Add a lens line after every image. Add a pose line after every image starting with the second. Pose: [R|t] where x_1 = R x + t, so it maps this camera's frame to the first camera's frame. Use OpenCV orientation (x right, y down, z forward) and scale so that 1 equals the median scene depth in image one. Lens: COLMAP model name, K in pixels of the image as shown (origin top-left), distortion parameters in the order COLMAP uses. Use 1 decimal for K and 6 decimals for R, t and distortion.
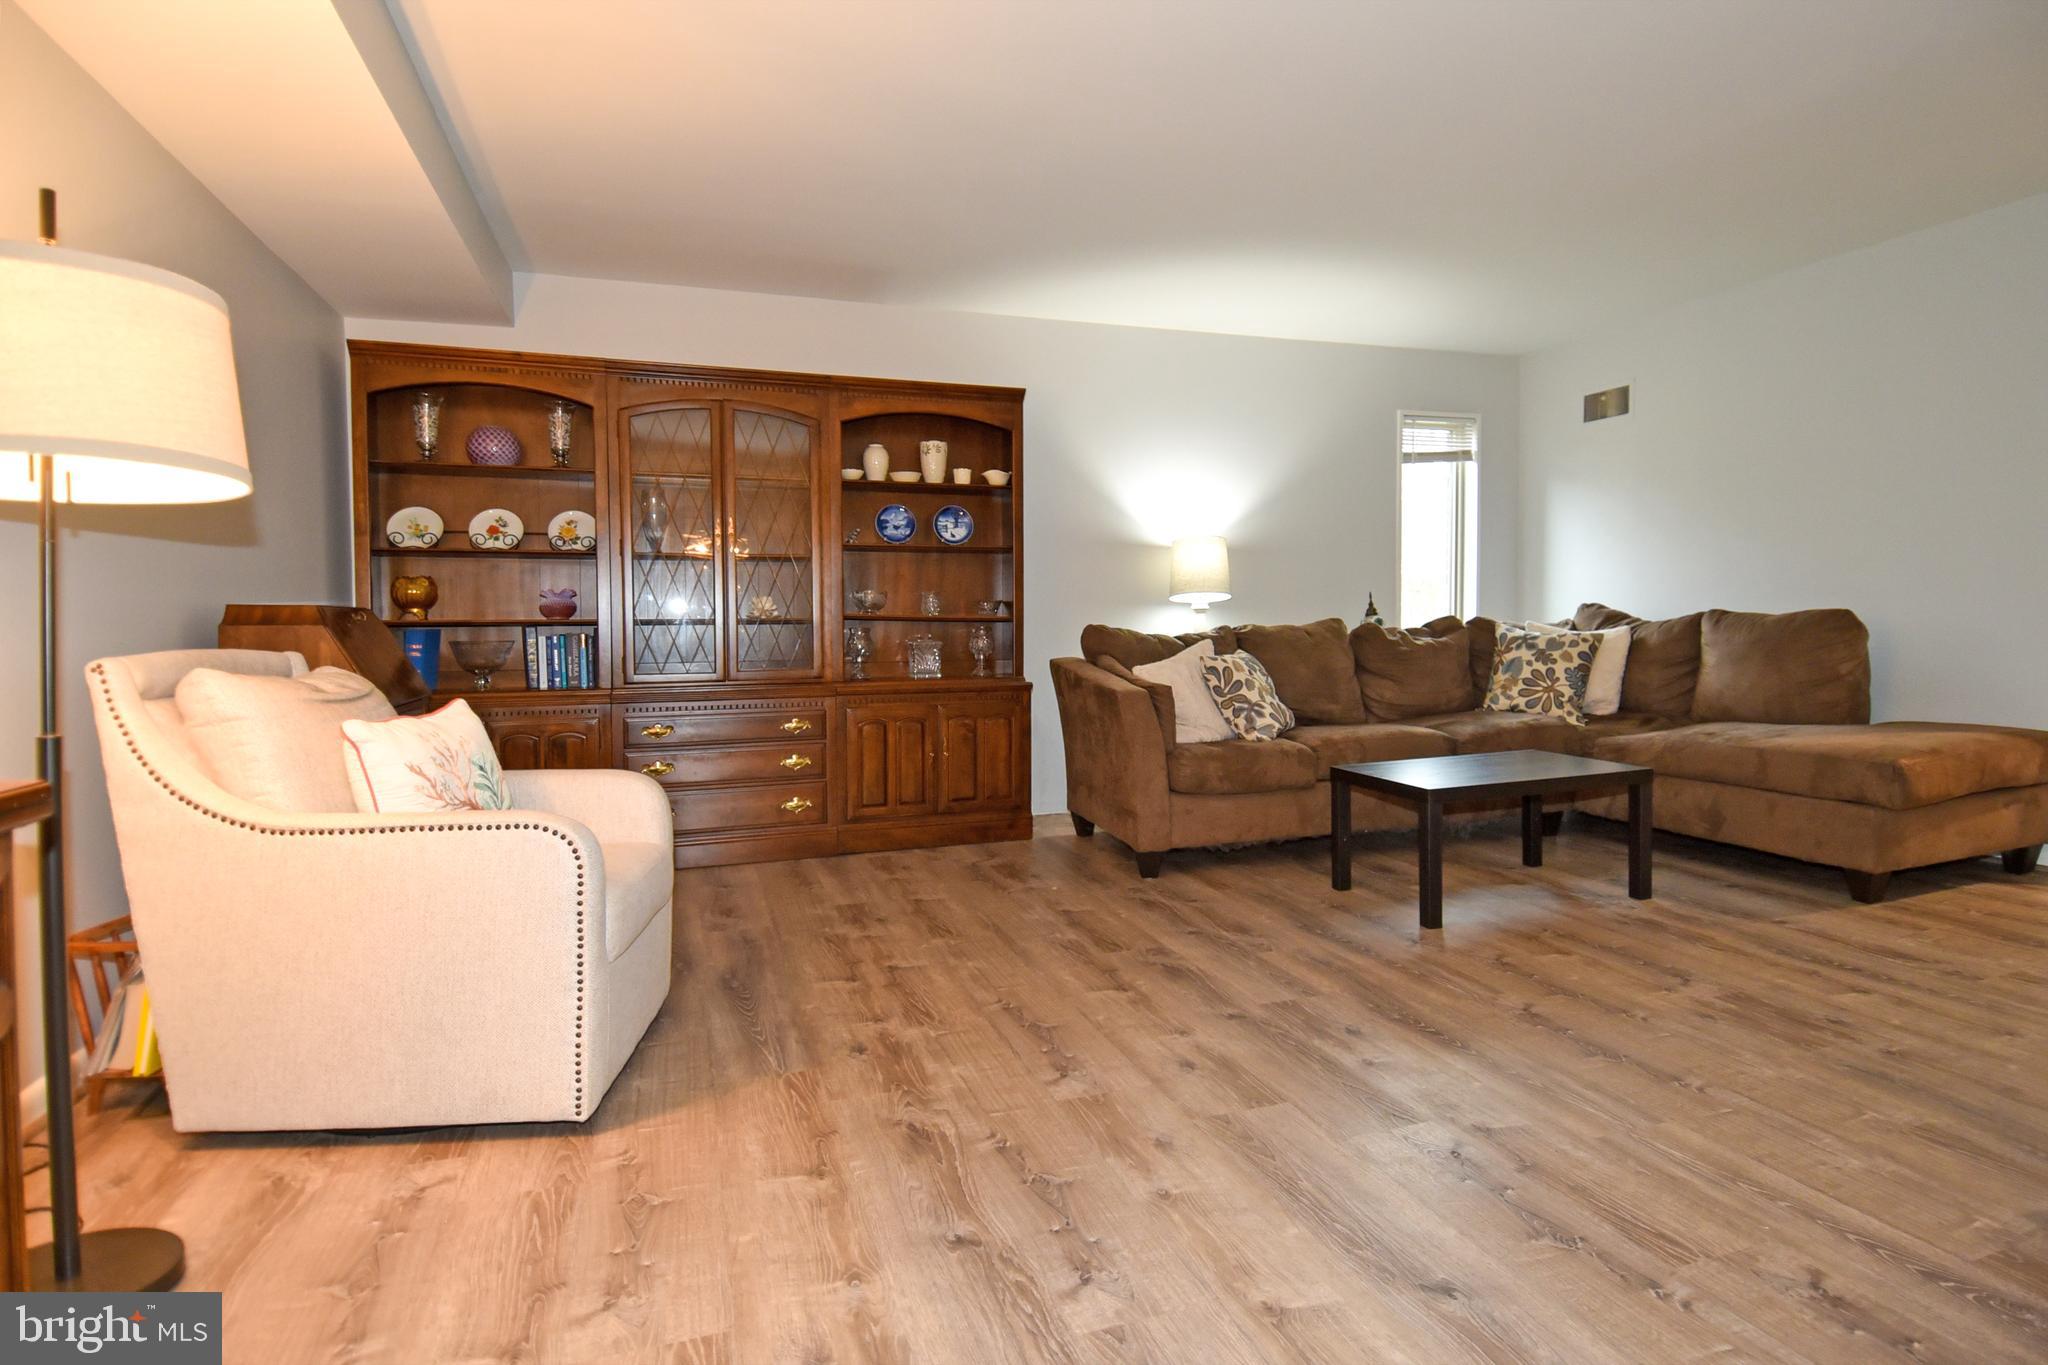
lens RADIAL K [[1105.7, 0, 1001.3], [0, 1105.7, 661.6], [0, 0, 1]] dist [0.037095, -0.030175]
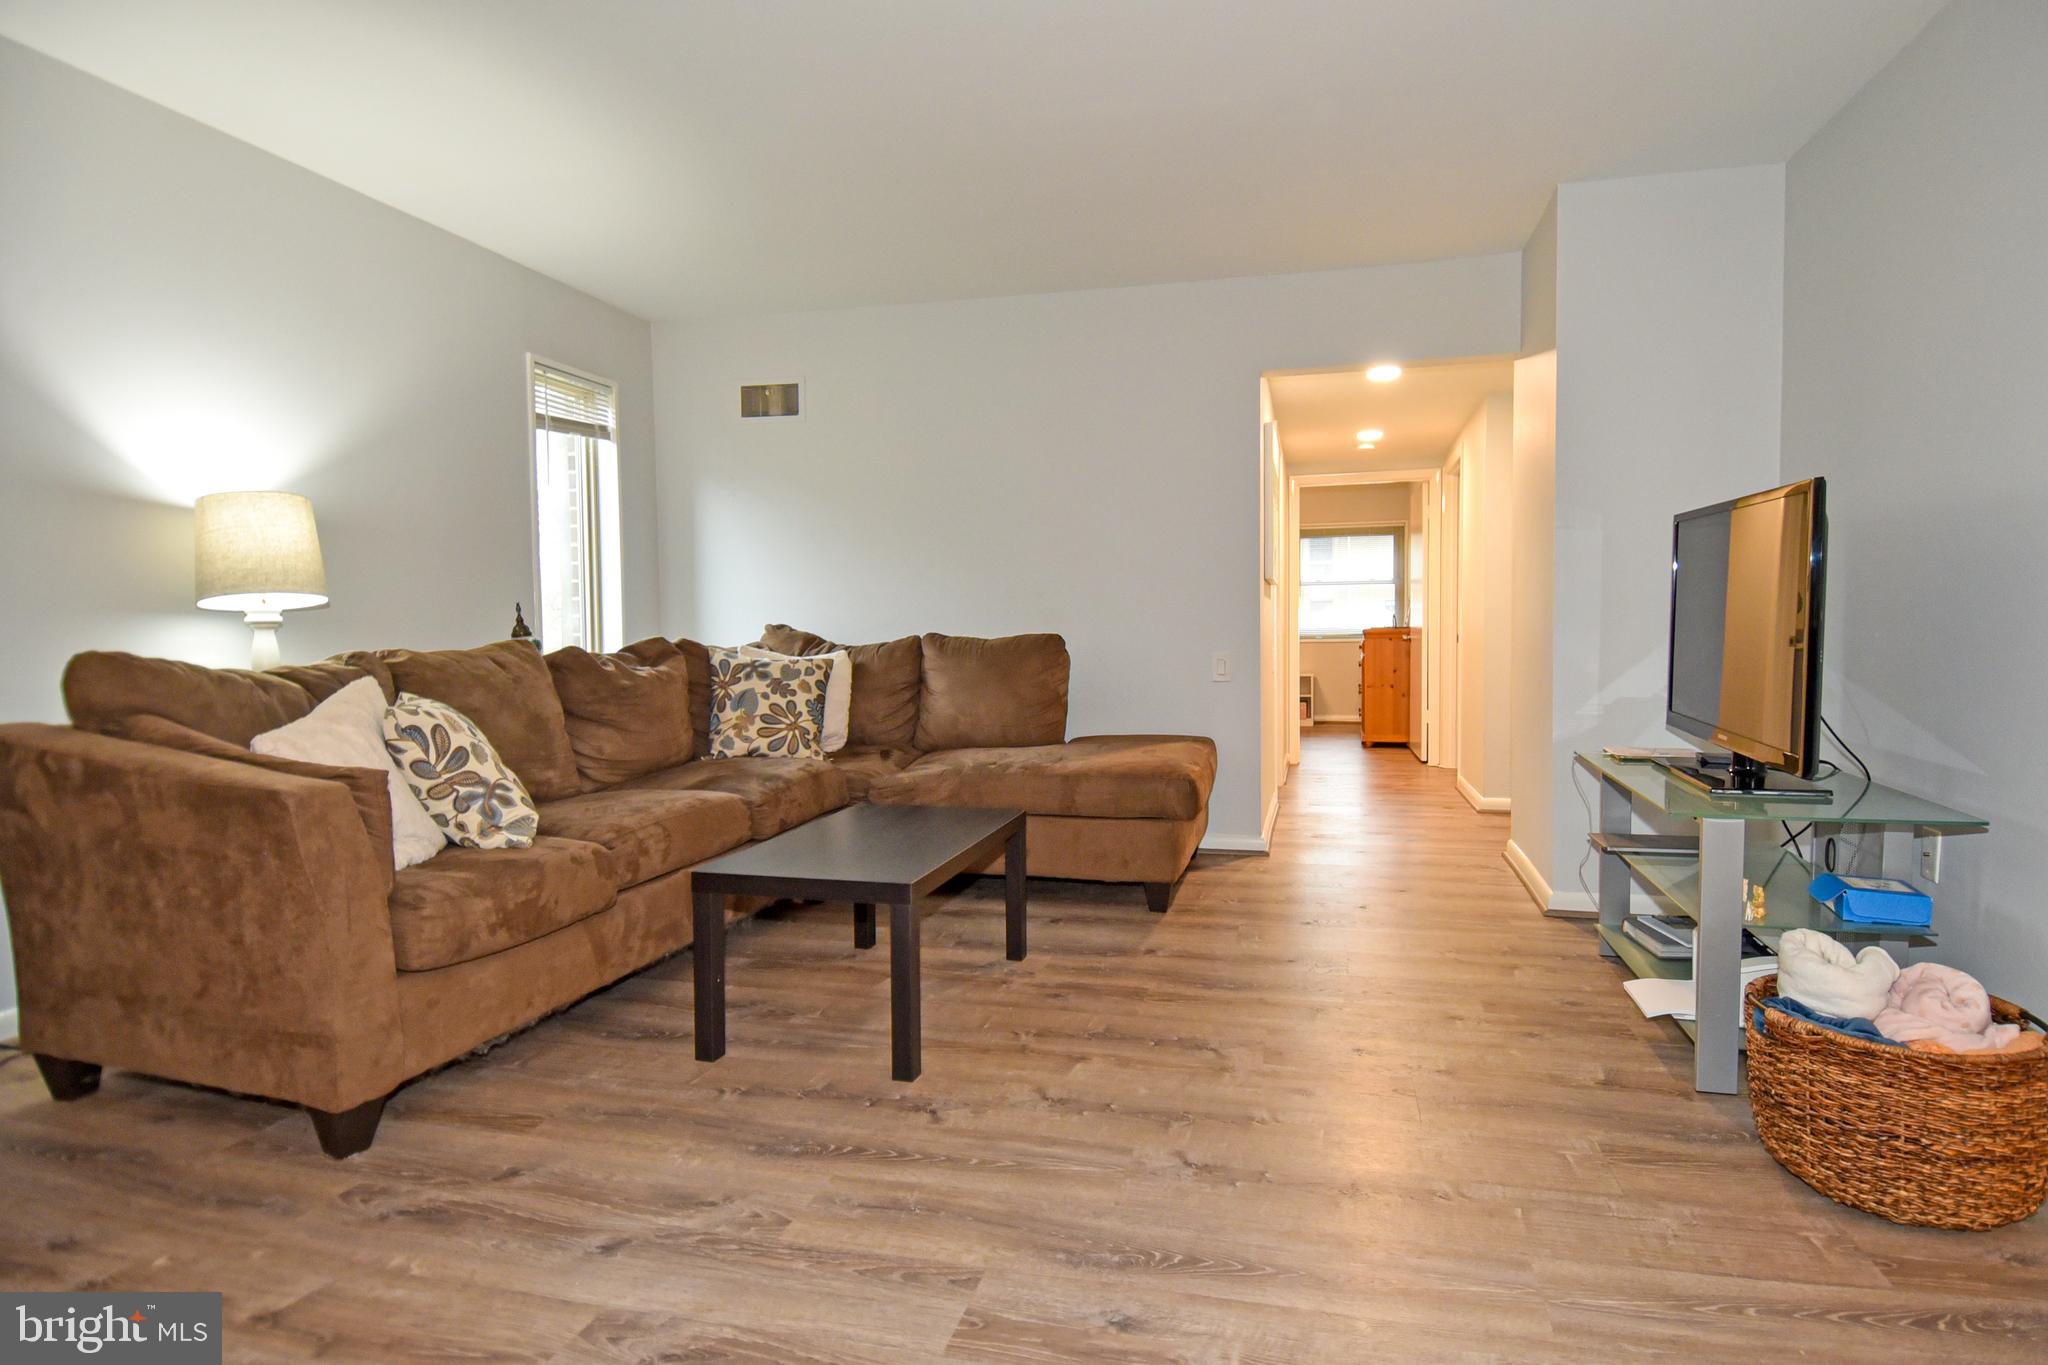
lens RADIAL K [[1111.9, 0, 1130.1], [0, 1111.9, 674.7], [0, 0, 1]] dist [0.045050, -0.049556]
pose [[0.496354, -0.024117, 0.867785, -0.119079], [0.032936, 0.999417, 0.008937, -0.014403], [-0.867495, 0.024146, 0.496859, 0.405156]]
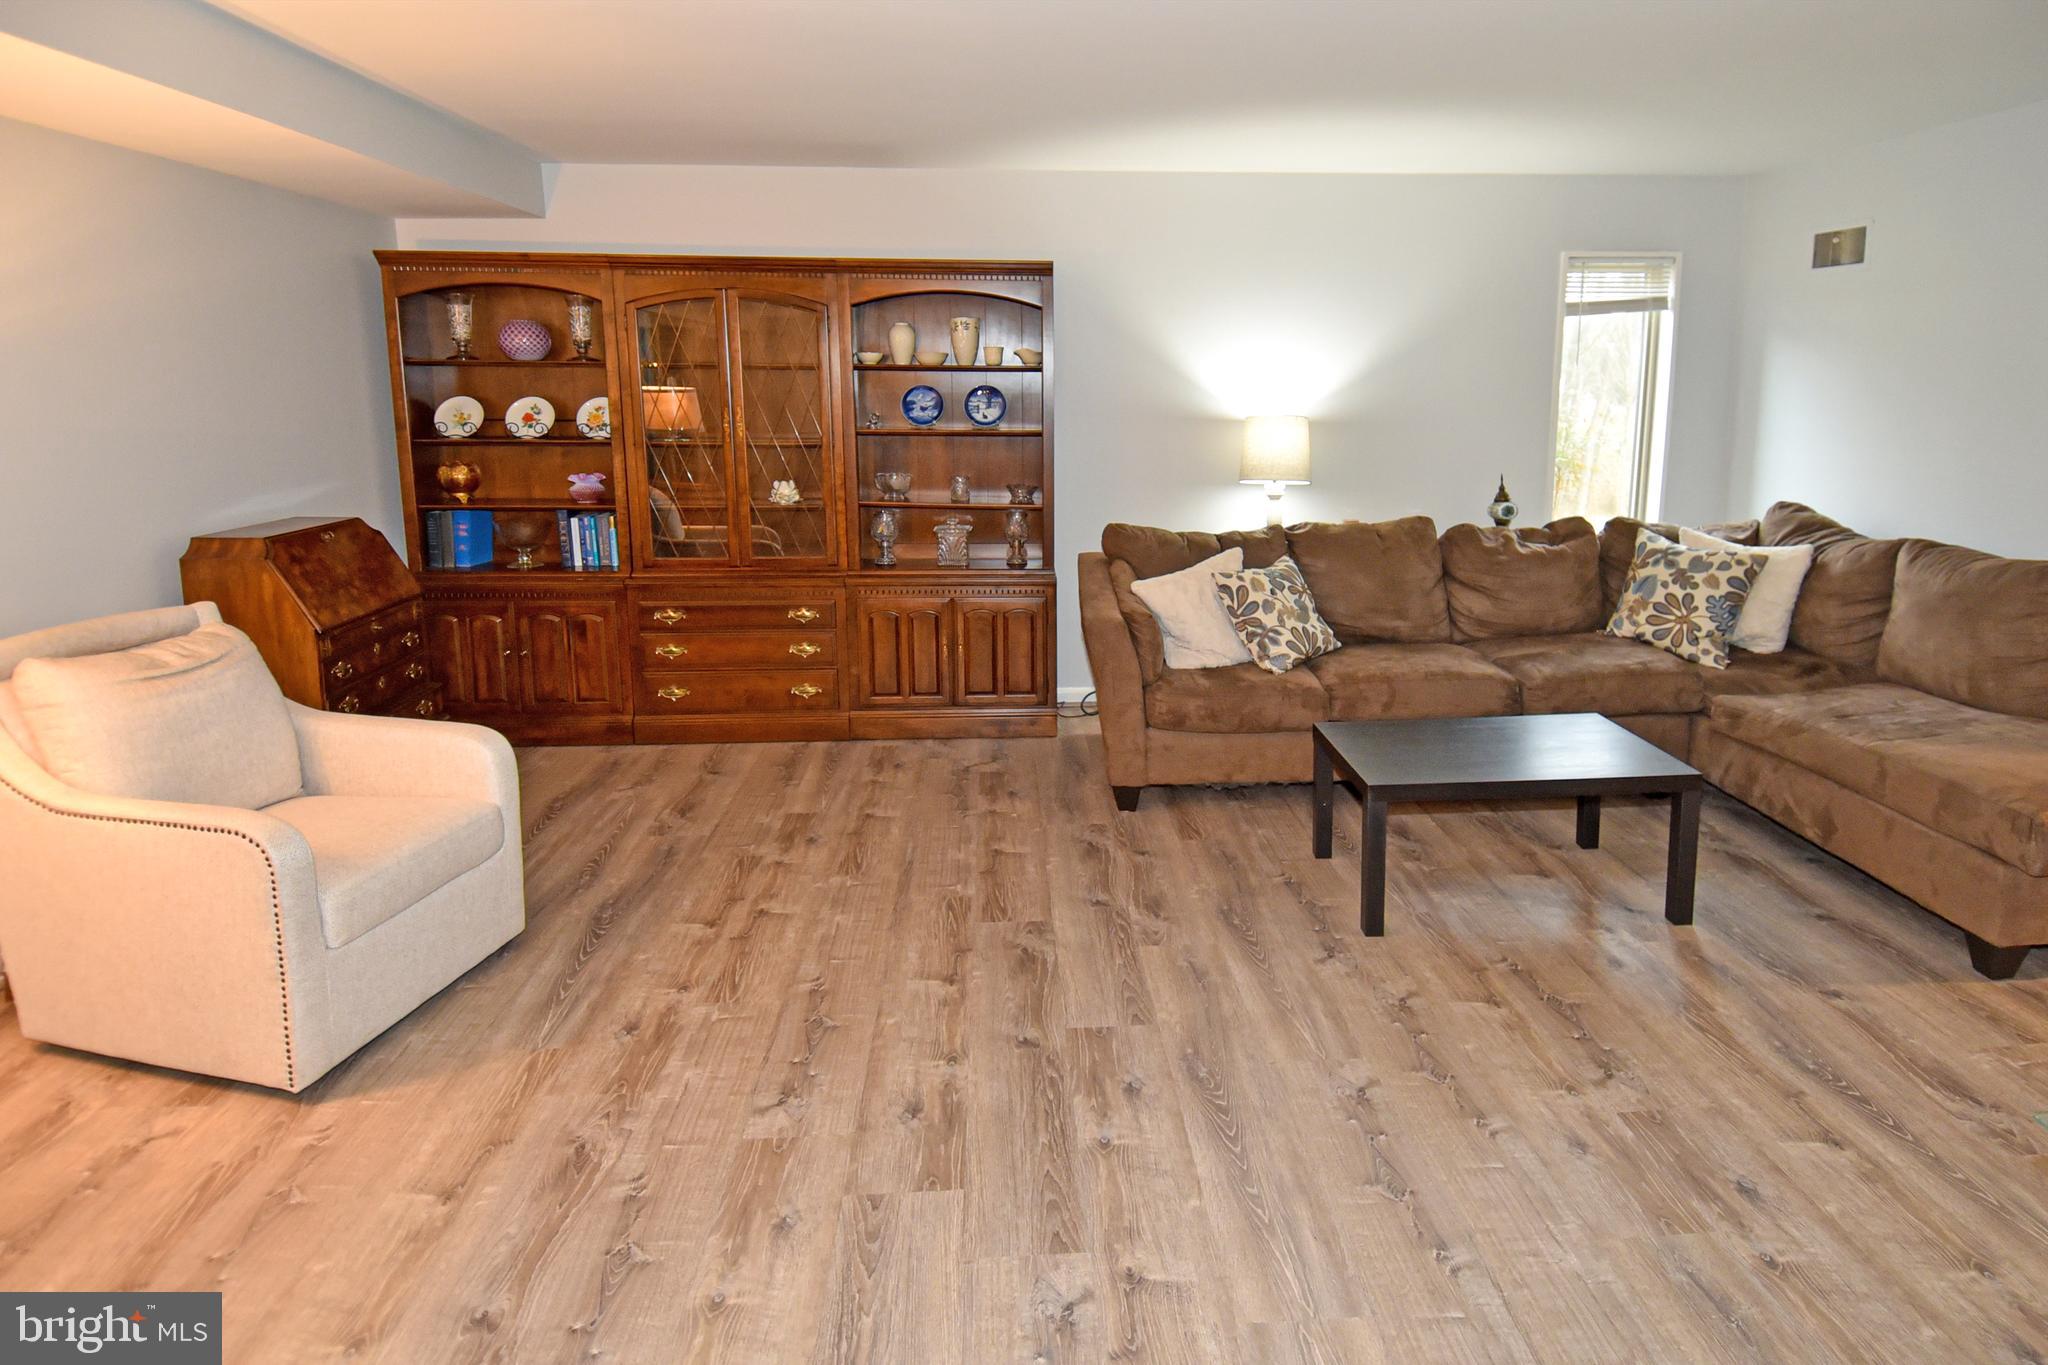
lens RADIAL K [[1119.4, 0, 1011.8], [0, 1119.4, 543.6], [0, 0, 1]] dist [0.015693, -0.002179]
pose [[0.962695, 0.055850, -0.264764, 0.257466], [-0.027518, 0.993602, 0.109536, -0.120580], [0.269187, -0.098164, 0.958072, 0.084505]]
